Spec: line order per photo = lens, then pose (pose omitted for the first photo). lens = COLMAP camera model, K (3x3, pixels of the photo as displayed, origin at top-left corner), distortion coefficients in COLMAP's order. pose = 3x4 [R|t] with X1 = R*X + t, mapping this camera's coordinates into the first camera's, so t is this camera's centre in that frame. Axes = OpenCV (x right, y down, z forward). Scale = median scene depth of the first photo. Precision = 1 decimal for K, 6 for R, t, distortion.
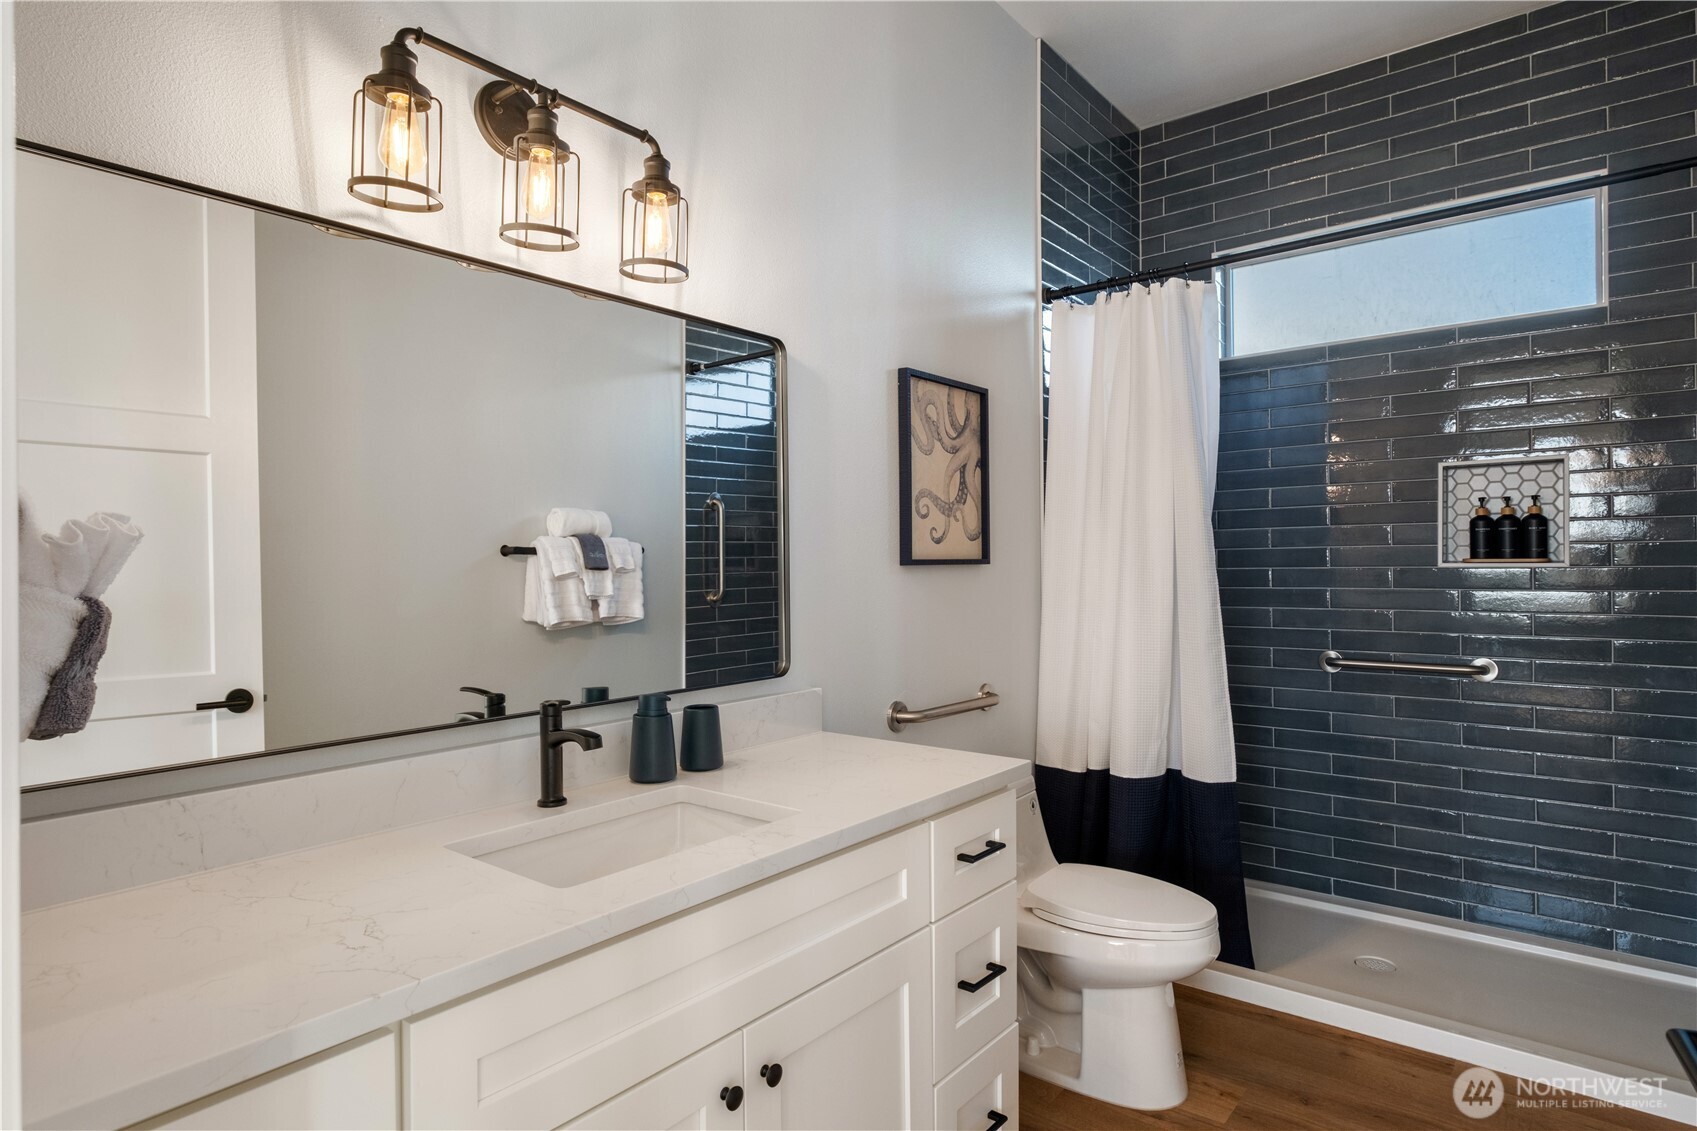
lens RADIAL K [[928.1, 0, 847.8], [0, 928.1, 568.2], [0, 0, 1]] dist [-0.004660, 0.001304]
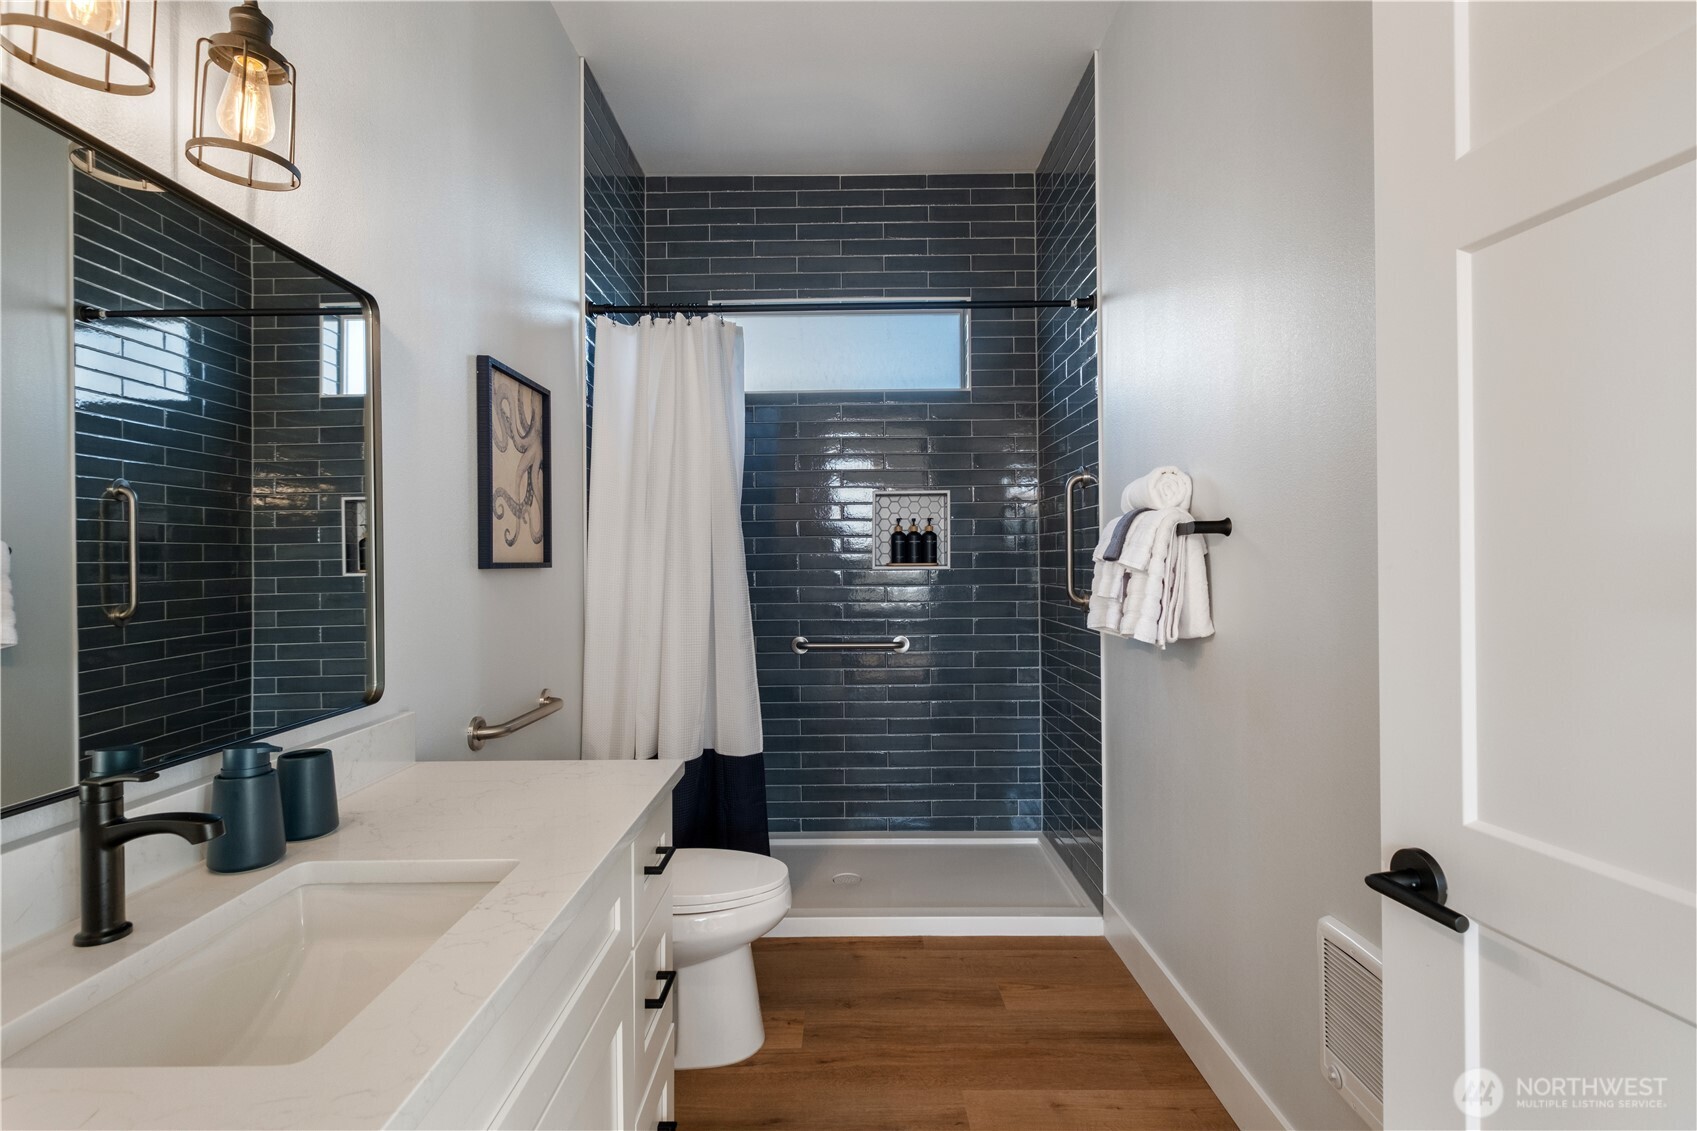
lens RADIAL K [[816.5, 0, 848.5], [0, 816.5, 565.5], [0, 0, 1]] dist [0.002607, -0.000788]
pose [[0.776444, -0.001487, 0.630184, -0.133287], [0.007915, 0.999941, -0.007392, 0.001712], [-0.630136, 0.010727, 0.776410, 0.110523]]
